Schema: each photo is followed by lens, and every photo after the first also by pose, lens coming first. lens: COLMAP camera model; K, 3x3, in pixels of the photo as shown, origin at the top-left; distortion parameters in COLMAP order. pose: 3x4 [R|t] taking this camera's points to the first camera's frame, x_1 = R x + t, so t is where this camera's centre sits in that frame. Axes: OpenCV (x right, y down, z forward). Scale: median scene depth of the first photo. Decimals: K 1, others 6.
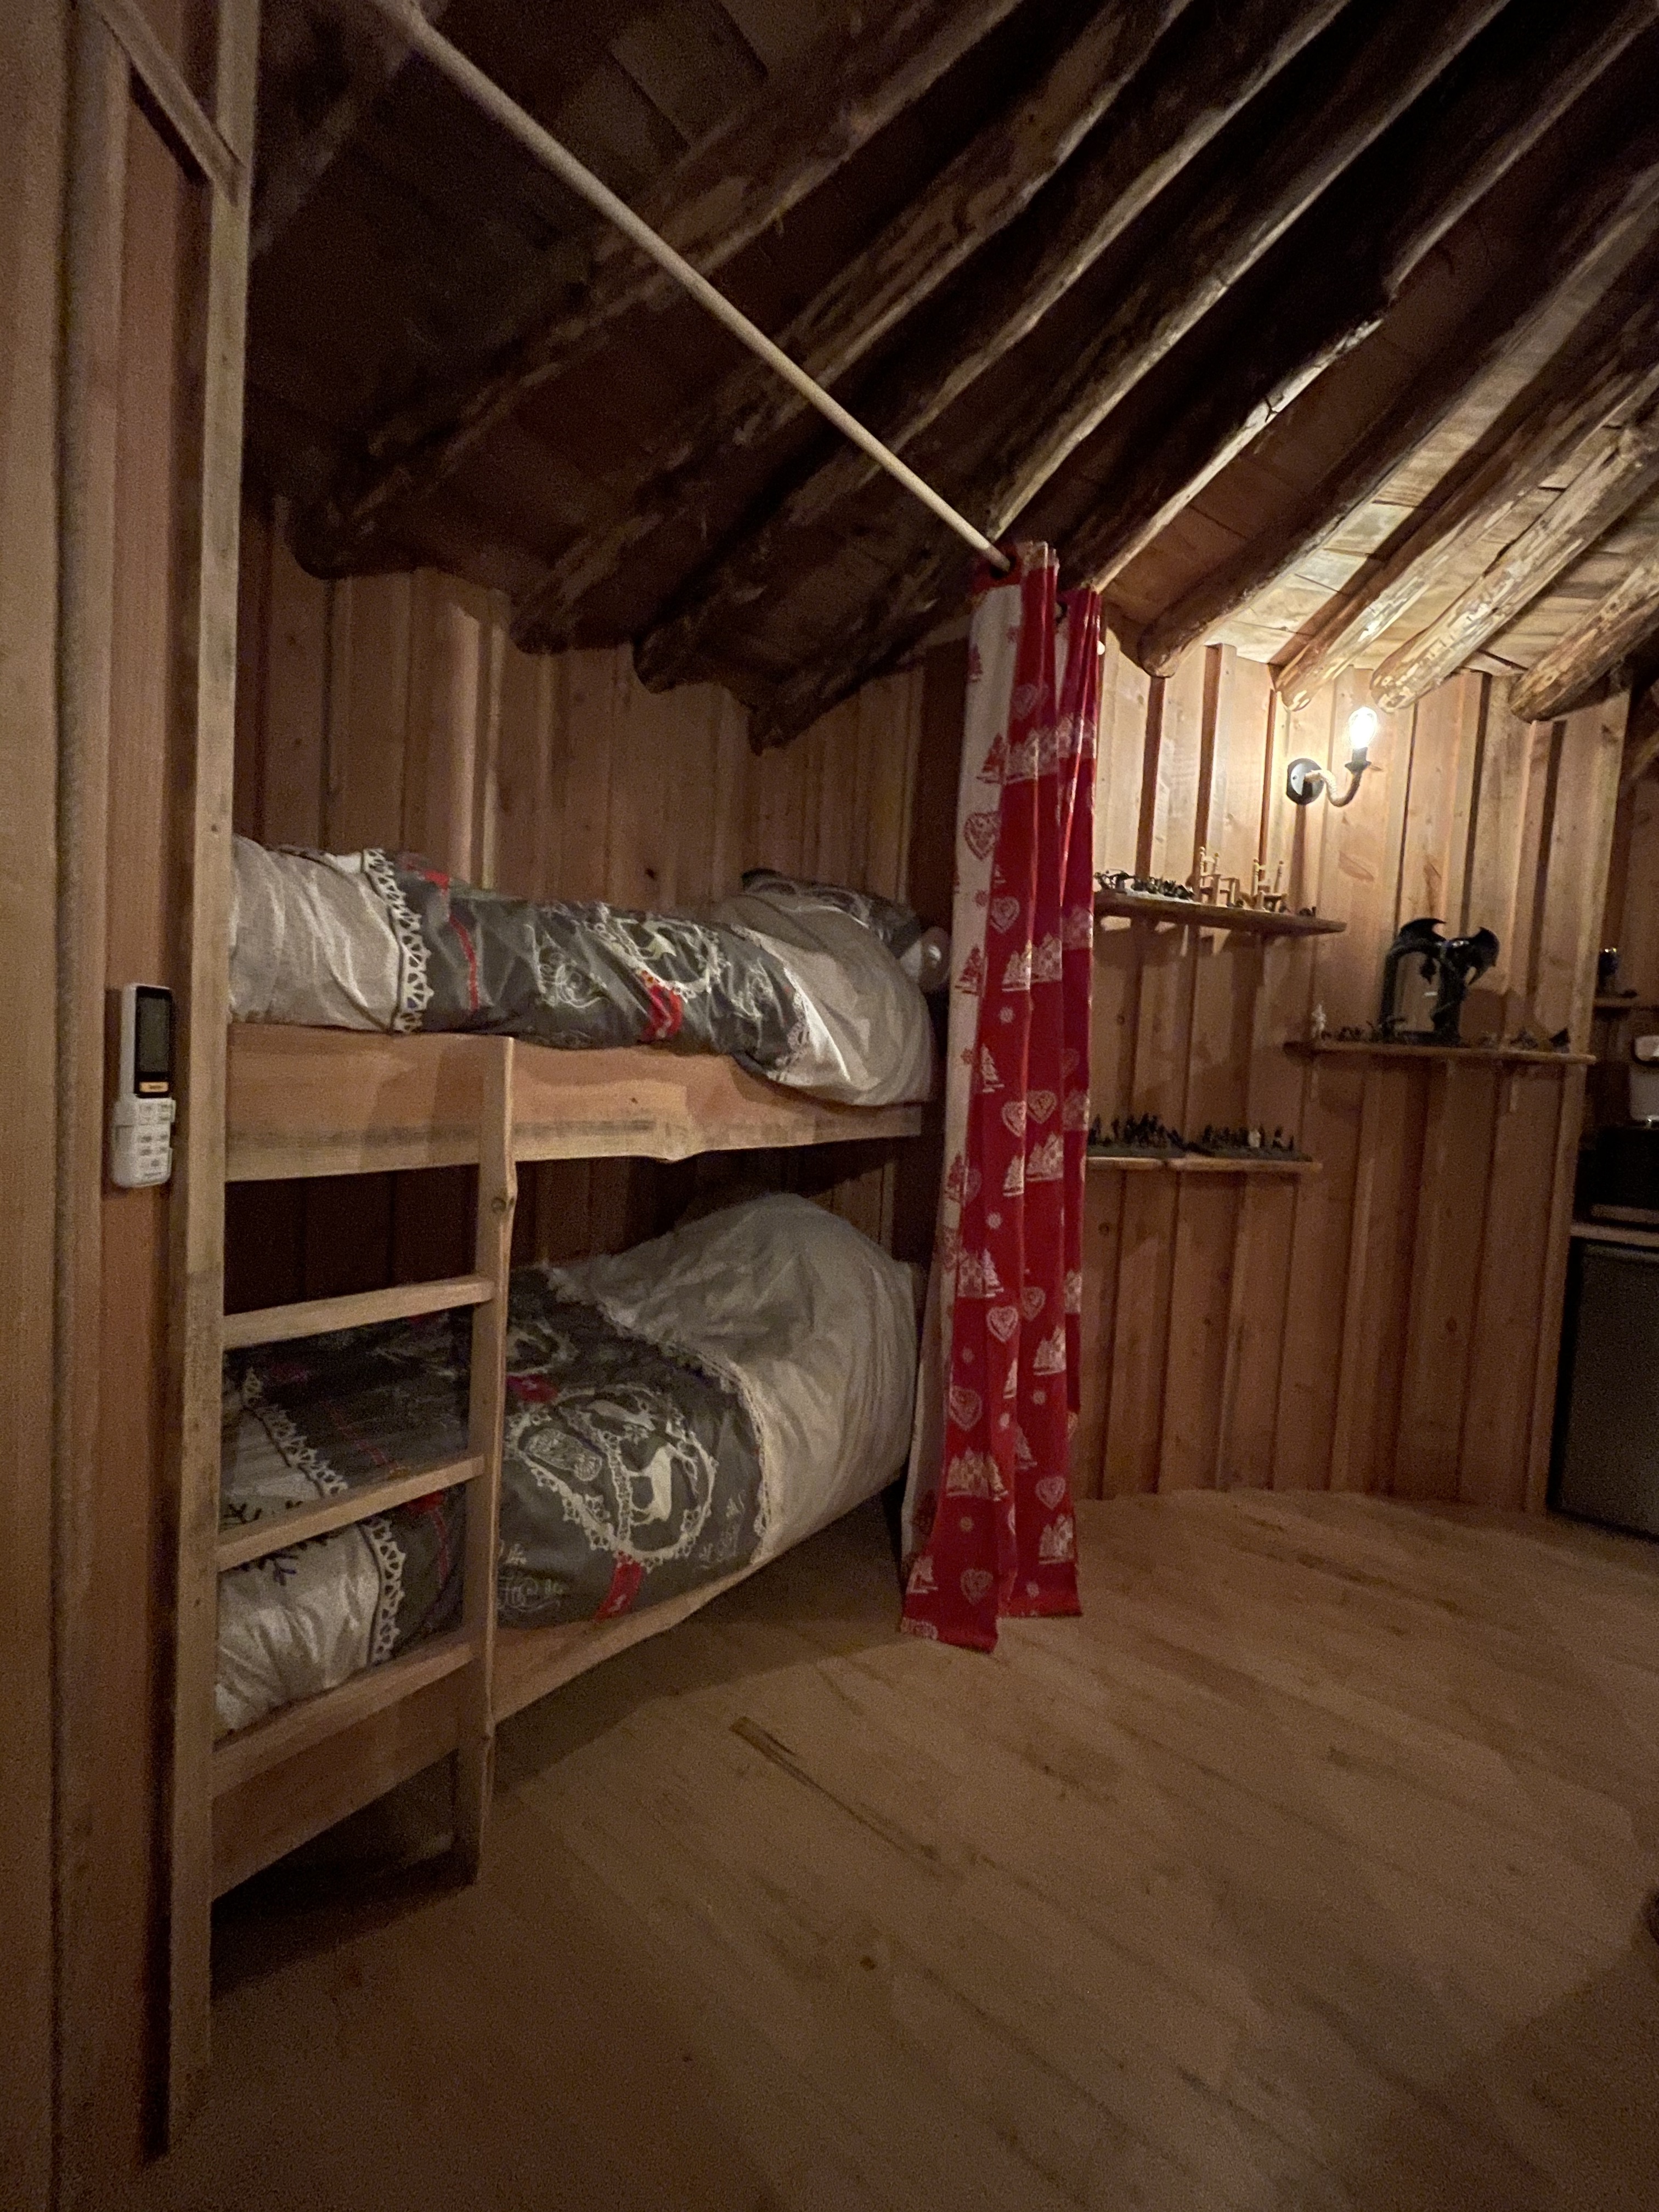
lens RADIAL K [[891.4, 0, 839.3], [0, 891.4, 1101.4], [0, 0, 1]] dist [0.000084, 0.001019]
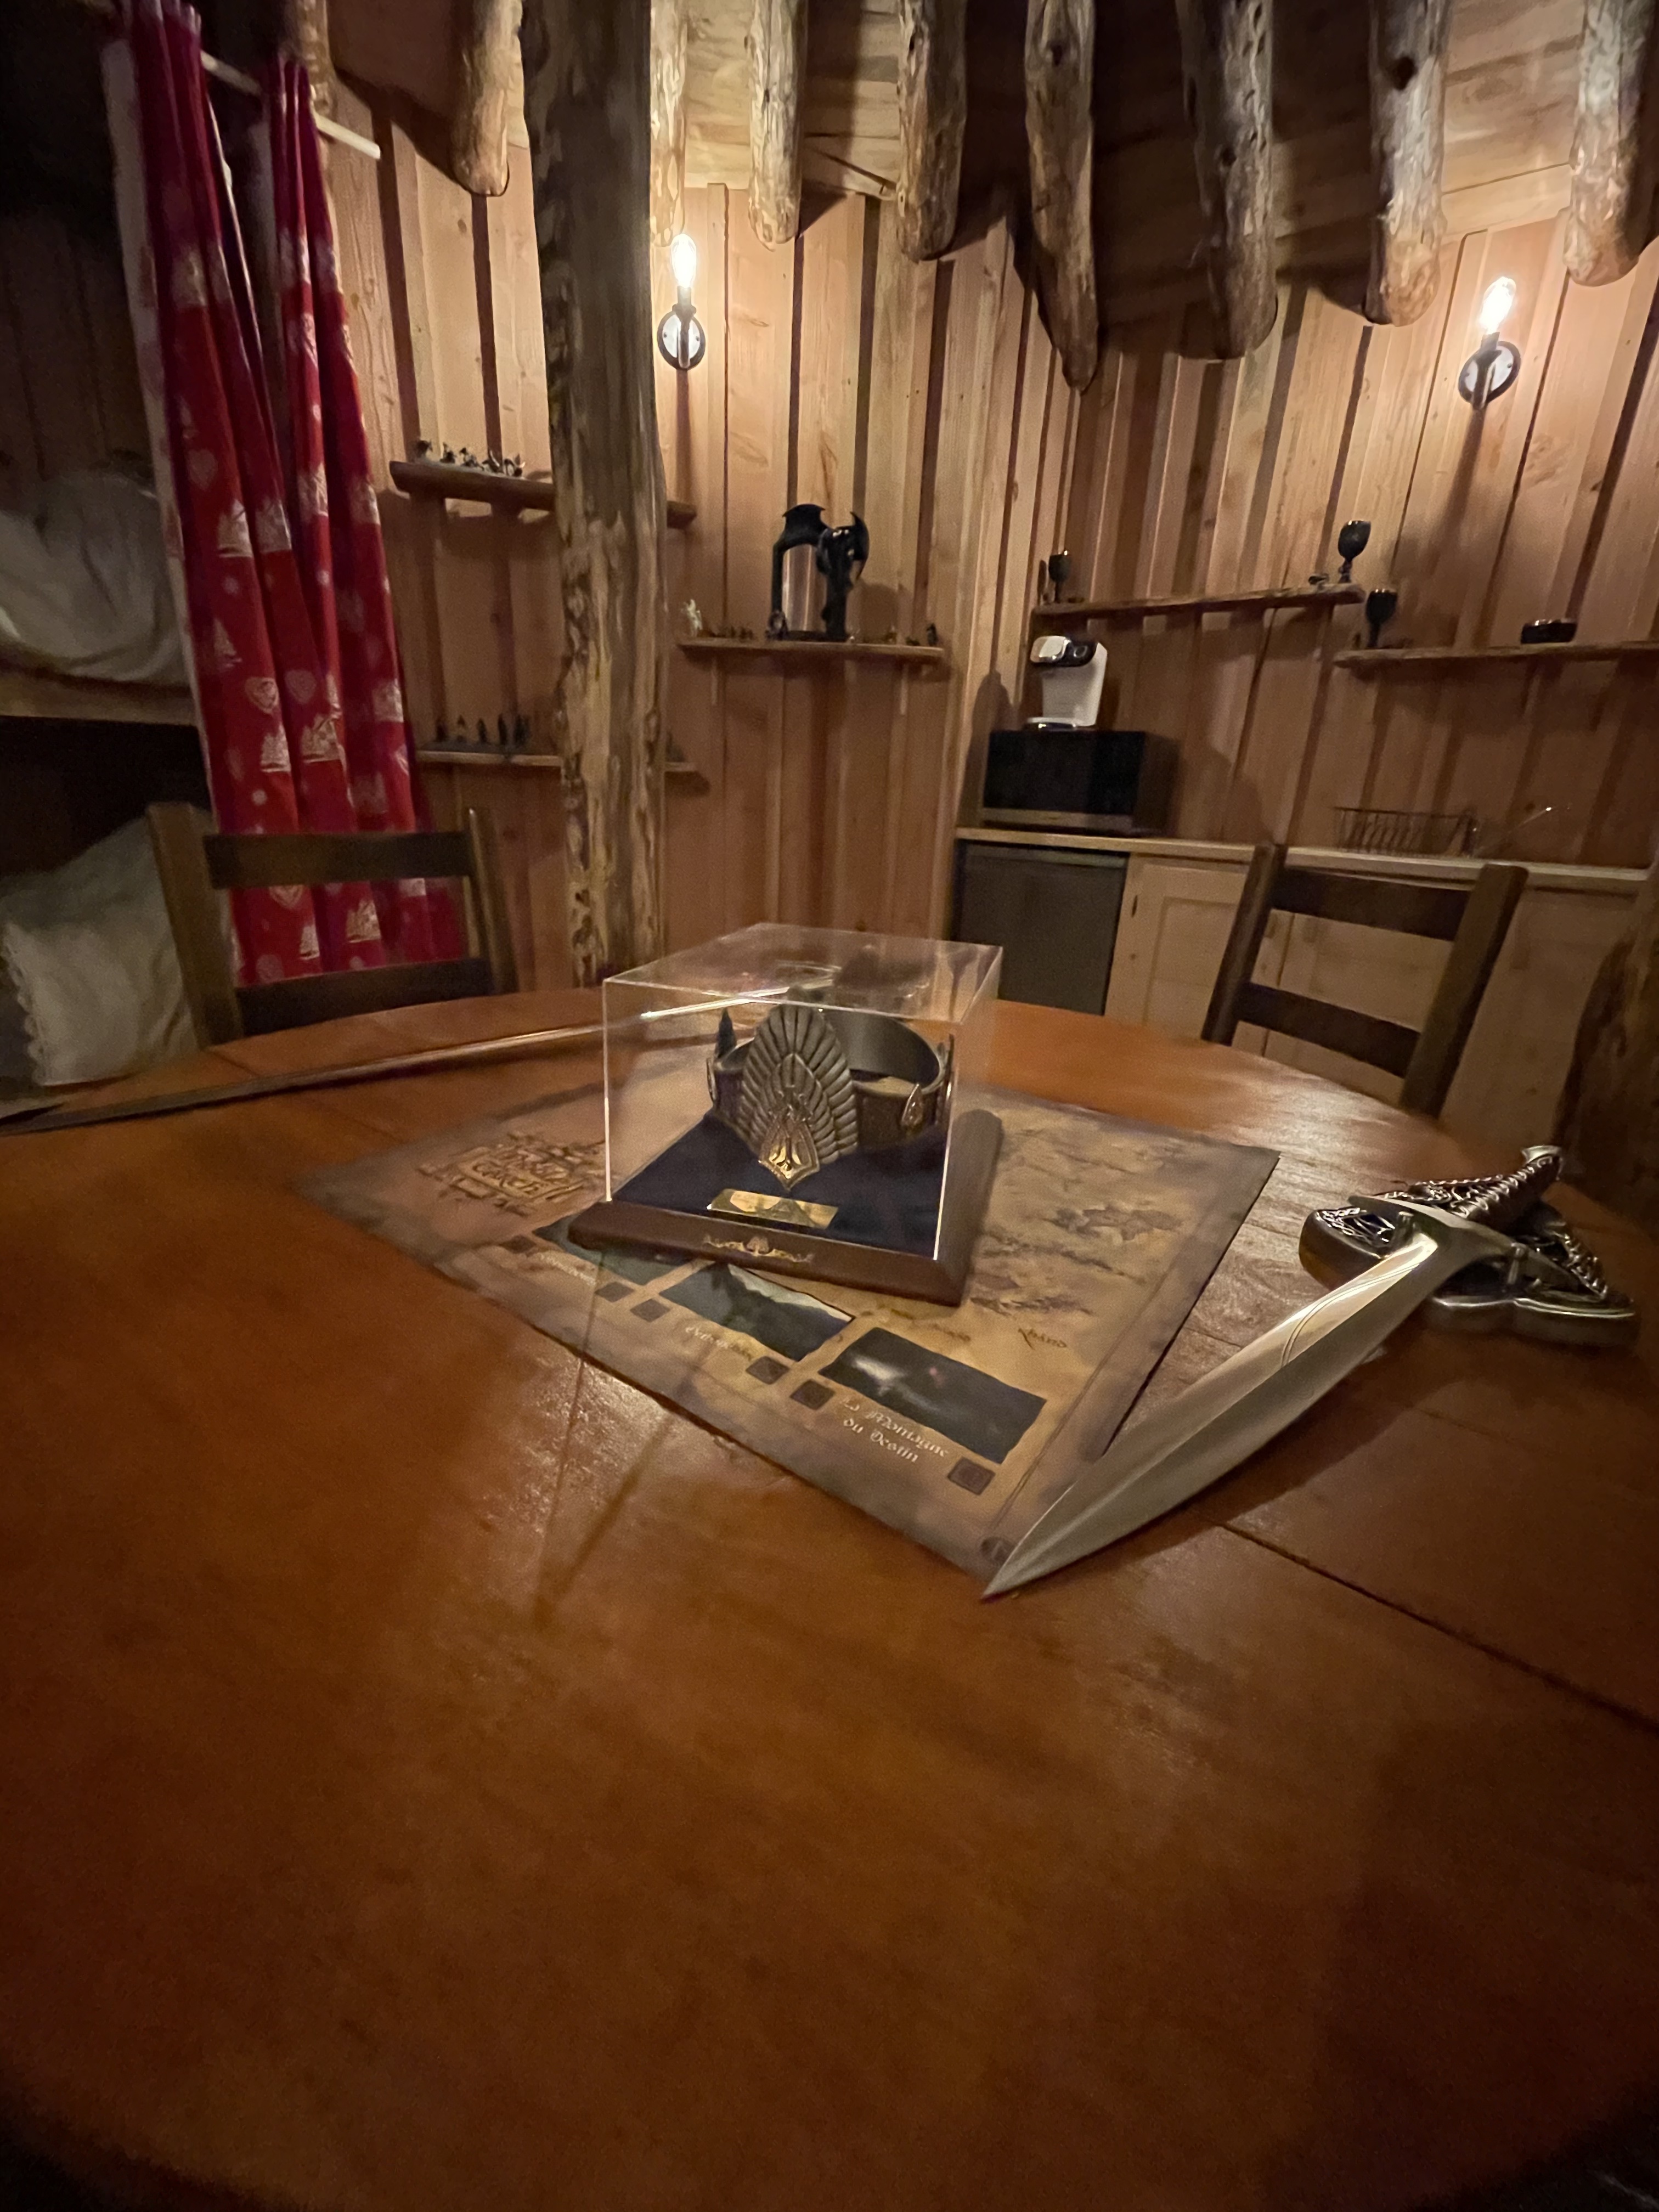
lens RADIAL K [[891.4, 0, 818.0], [0, 891.4, 1111.4], [0, 0, 1]] dist [0.000084, 0.001019]
pose [[0.998401, -0.040221, 0.039725, 0.601573], [0.026947, 0.956334, 0.291030, 0.152876], [-0.049695, -0.289494, 0.955889, -0.147511]]
